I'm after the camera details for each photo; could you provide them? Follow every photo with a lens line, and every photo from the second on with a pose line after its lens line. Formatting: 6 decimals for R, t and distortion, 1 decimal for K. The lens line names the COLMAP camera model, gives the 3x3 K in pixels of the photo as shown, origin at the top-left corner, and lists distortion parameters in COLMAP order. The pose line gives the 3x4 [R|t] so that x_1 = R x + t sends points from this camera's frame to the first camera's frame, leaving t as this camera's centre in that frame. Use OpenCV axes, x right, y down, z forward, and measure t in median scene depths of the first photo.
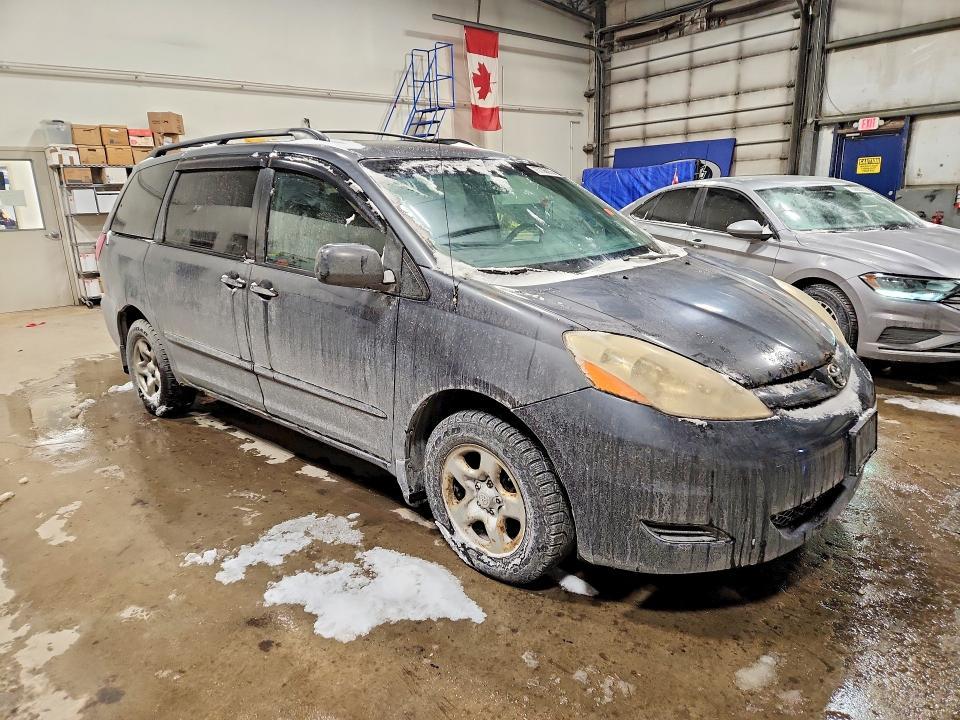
lens RADIAL K [[629.8, 0, 480.0], [0, 629.8, 360.0], [0, 0, 1]] dist [0.069294, -0.051490]
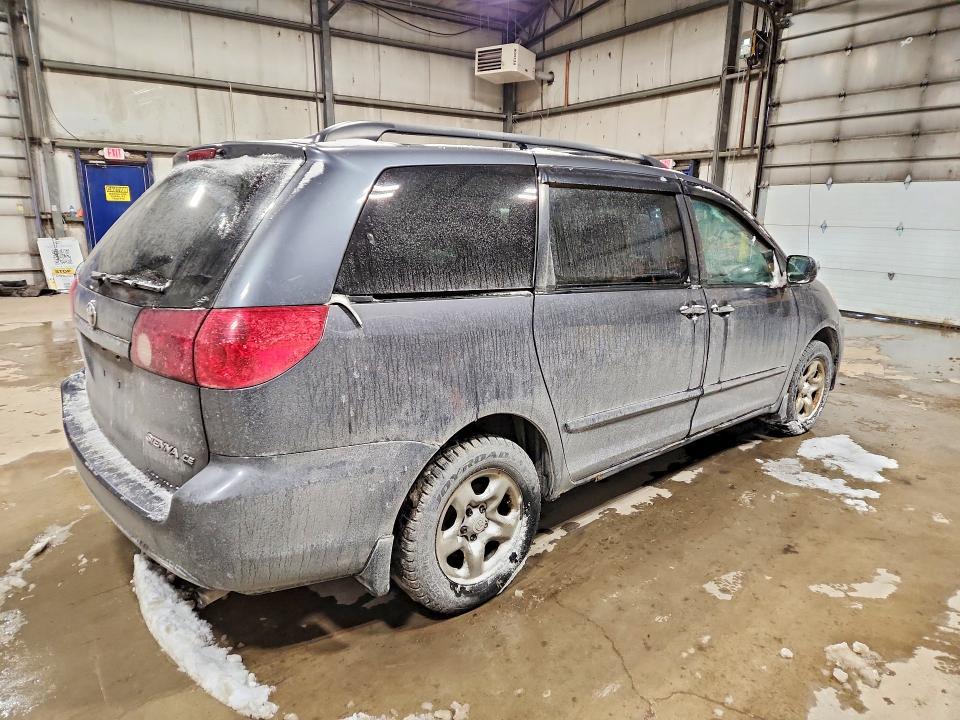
lens RADIAL K [[629.8, 0, 480.0], [0, 629.8, 360.0], [0, 0, 1]] dist [0.069294, -0.051490]
pose [[0.108671, -0.197799, 0.974200, -1.233857], [0.236710, 0.956964, 0.167895, -0.258802], [-0.965484, 0.212358, 0.150816, 1.069012]]
